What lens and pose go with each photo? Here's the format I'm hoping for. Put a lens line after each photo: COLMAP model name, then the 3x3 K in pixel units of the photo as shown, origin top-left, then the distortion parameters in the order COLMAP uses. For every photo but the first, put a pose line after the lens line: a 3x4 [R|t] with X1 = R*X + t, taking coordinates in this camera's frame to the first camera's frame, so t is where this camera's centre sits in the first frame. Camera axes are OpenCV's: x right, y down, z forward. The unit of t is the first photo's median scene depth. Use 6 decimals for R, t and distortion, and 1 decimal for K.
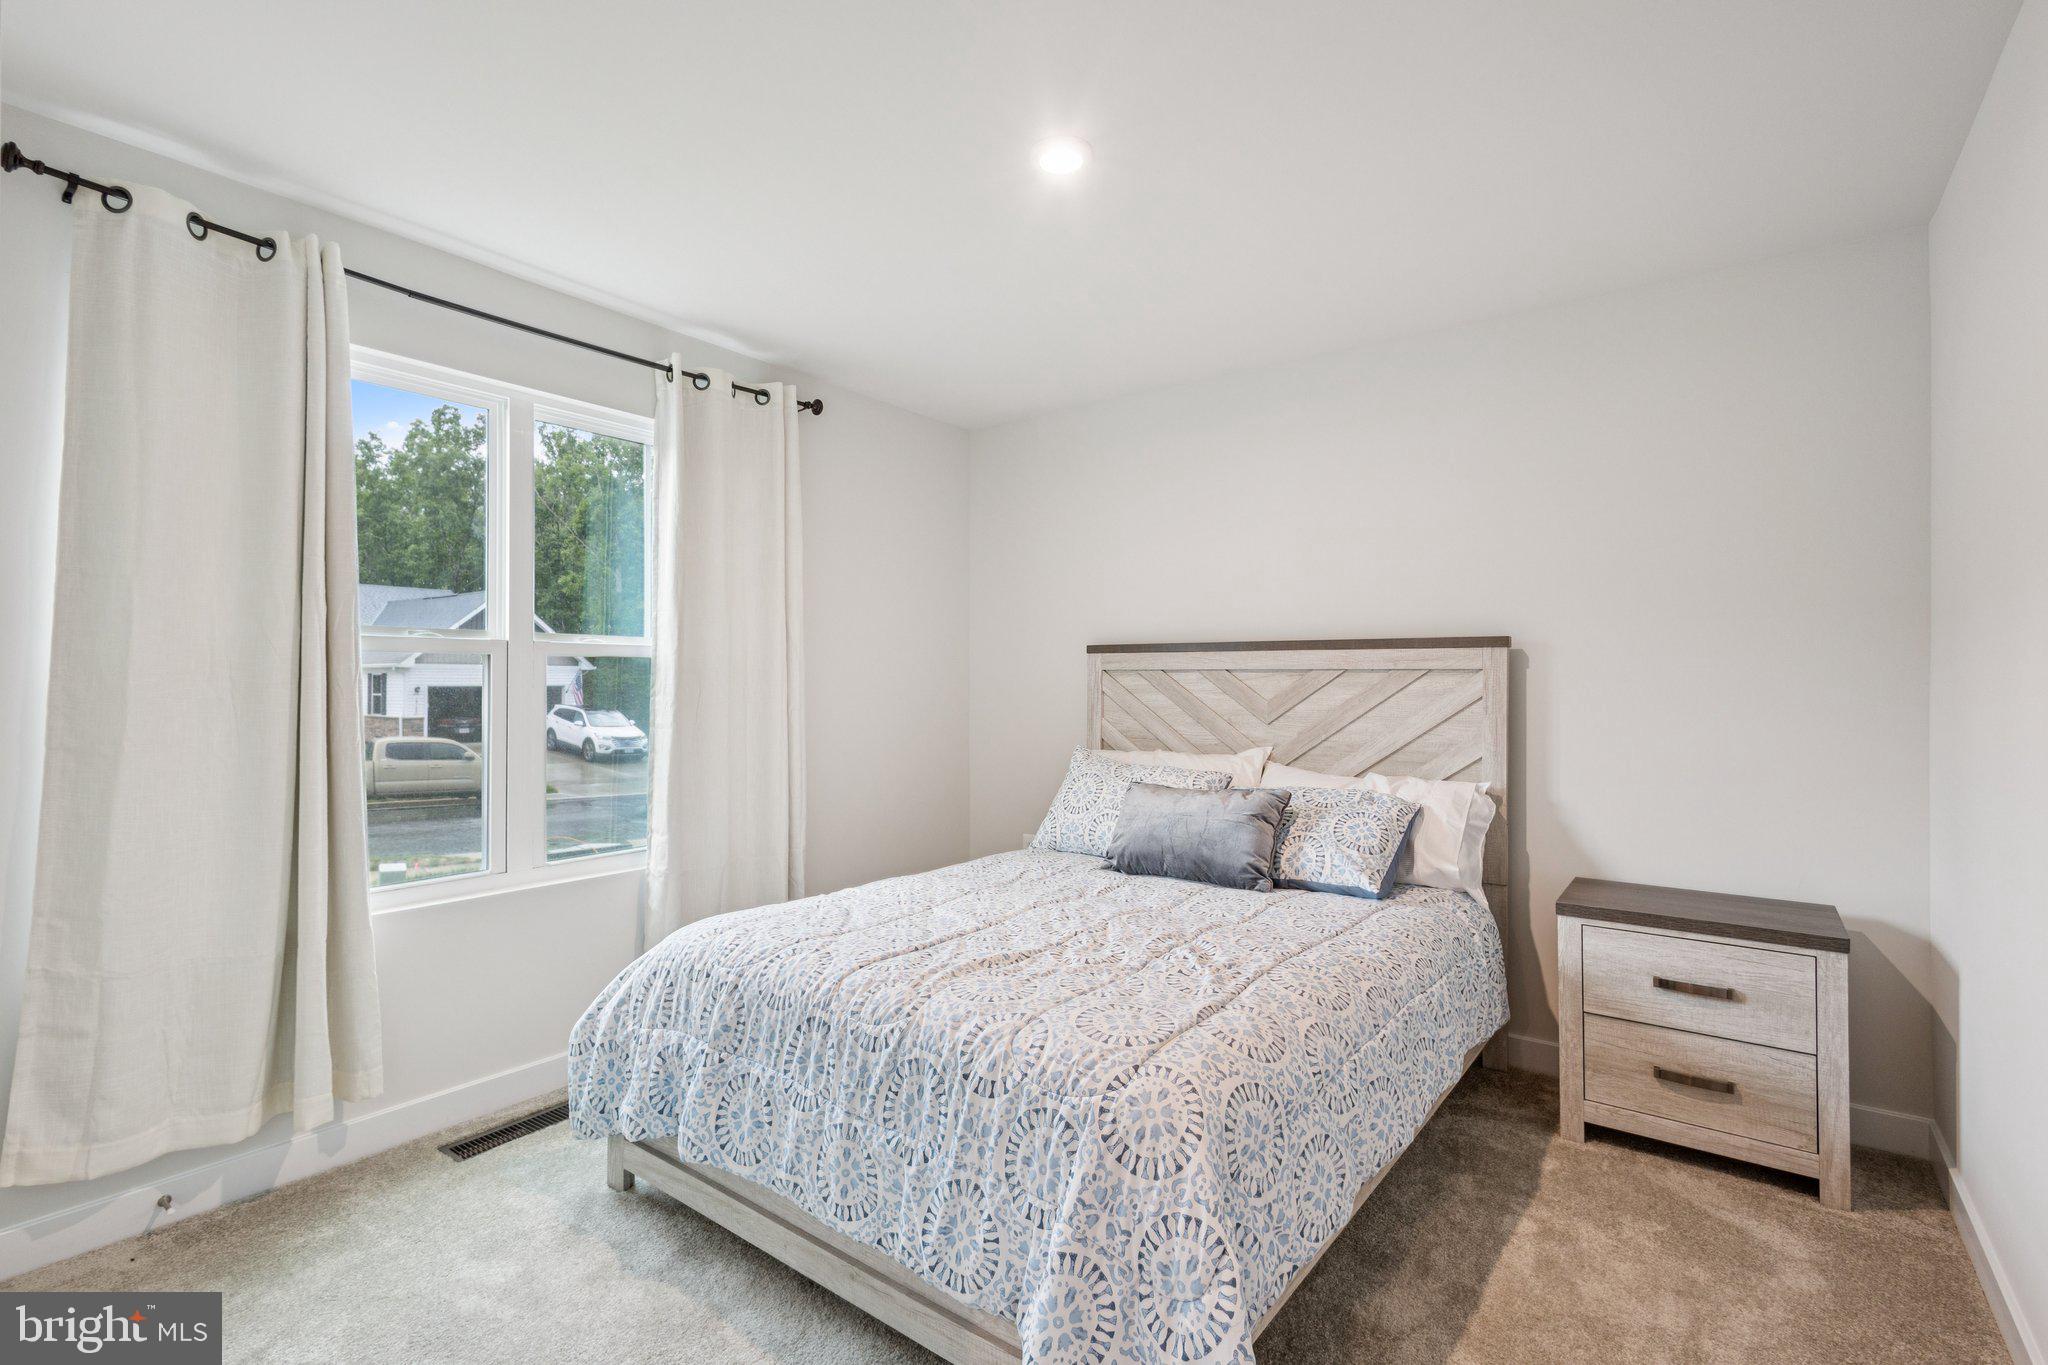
lens RADIAL K [[945.5, 0, 1021.3], [0, 945.5, 674.7], [0, 0, 1]] dist [0.013726, -0.002969]
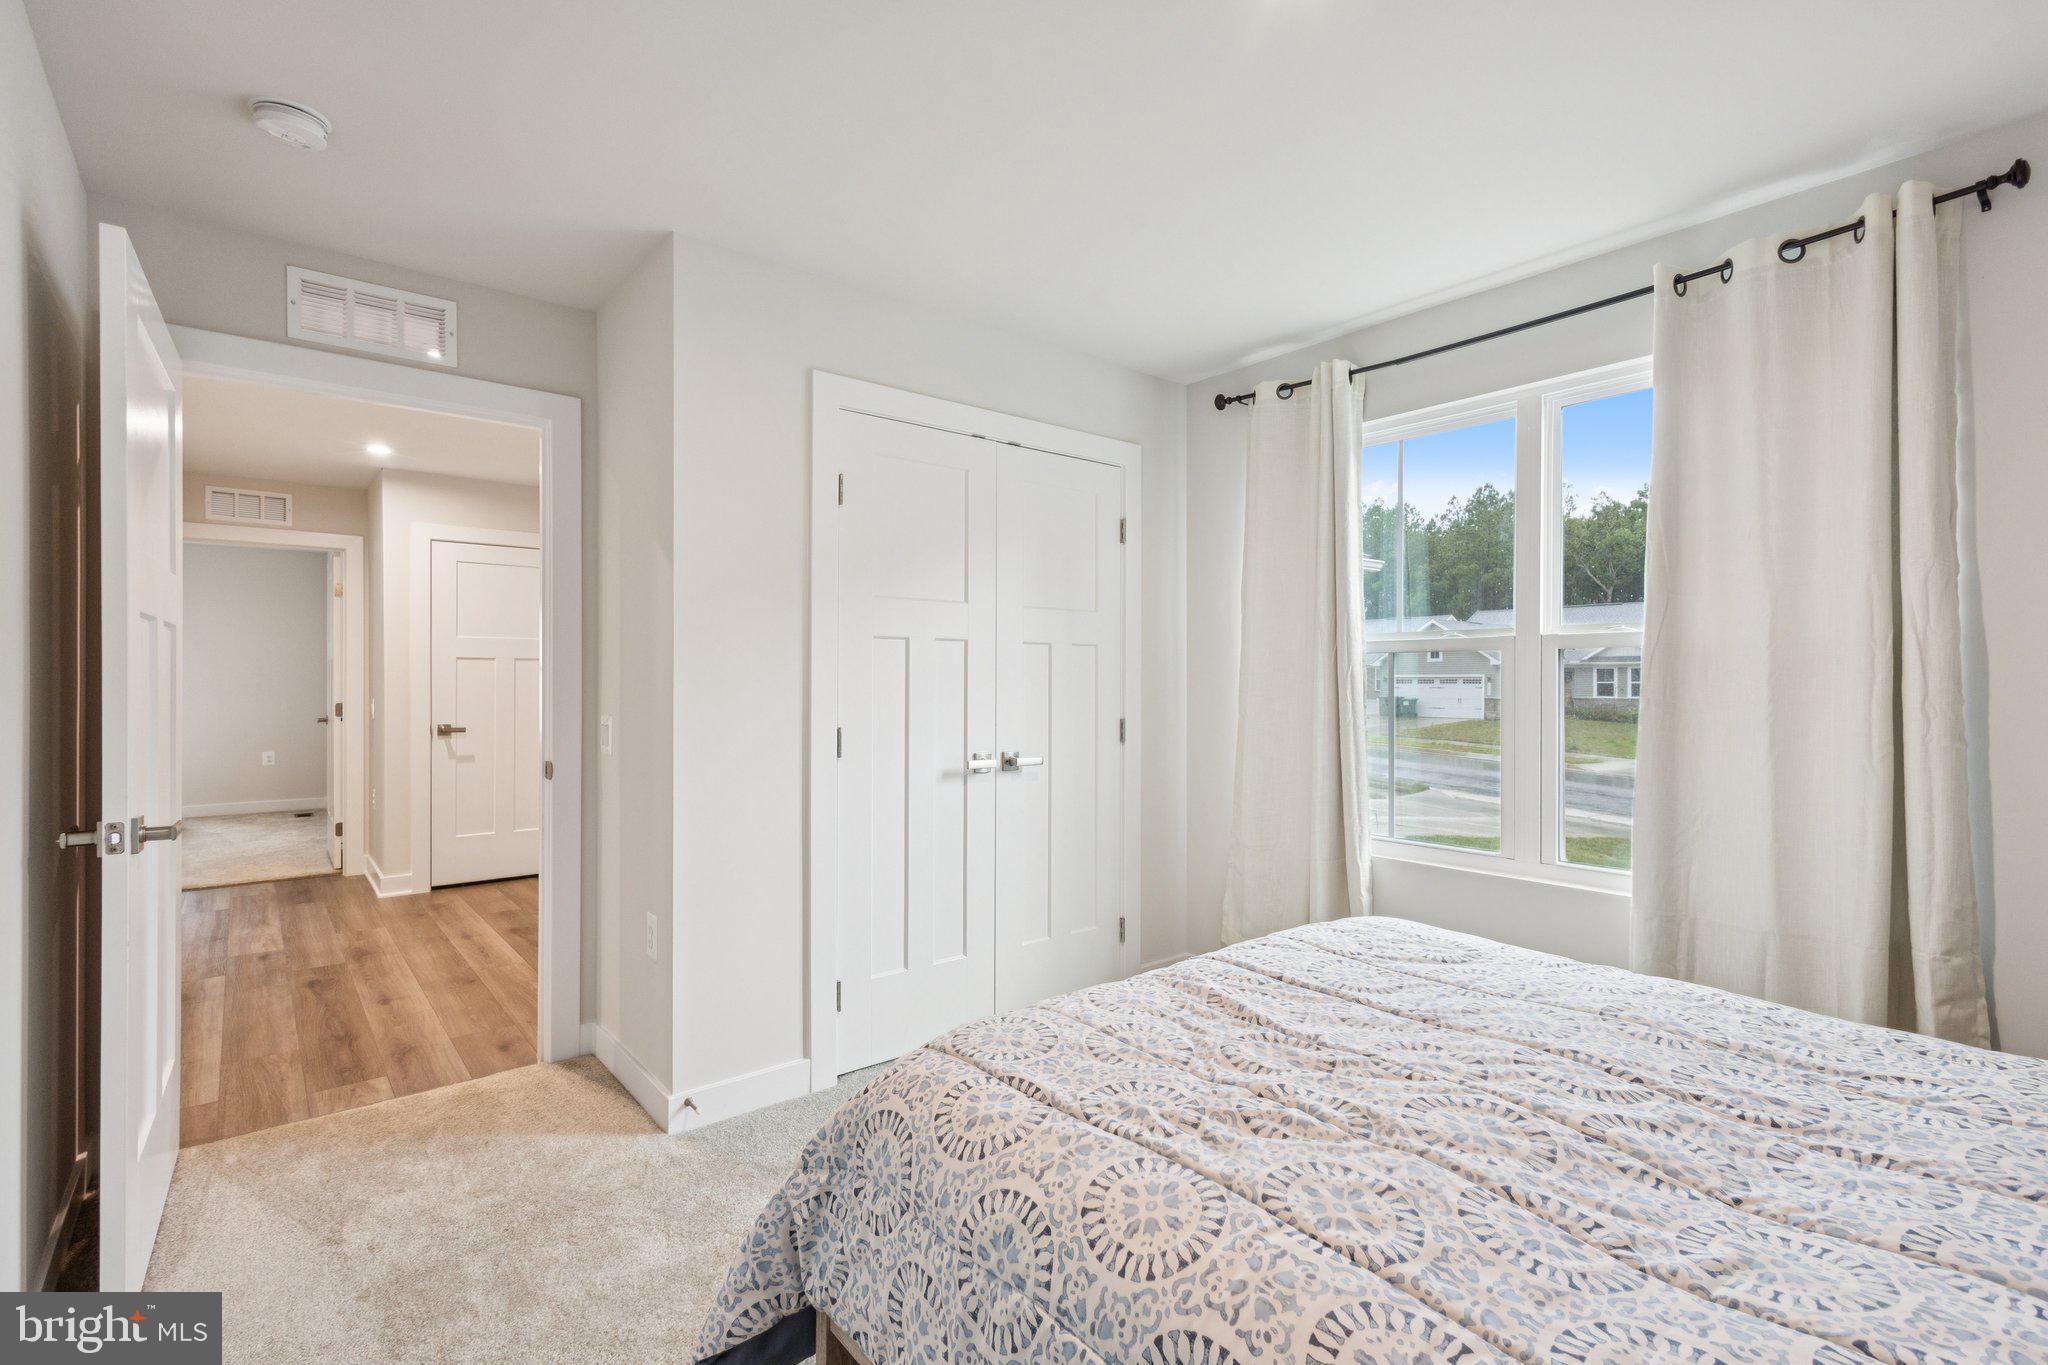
lens RADIAL K [[945.5, 0, 1024.6], [0, 945.5, 684.5], [0, 0, 1]] dist [0.013726, -0.002969]
pose [[-0.238255, 0.000977, -0.971202, 0.831146], [0.005703, 0.999984, -0.000393, 0.017851], [0.971186, -0.005632, -0.238257, 1.025850]]
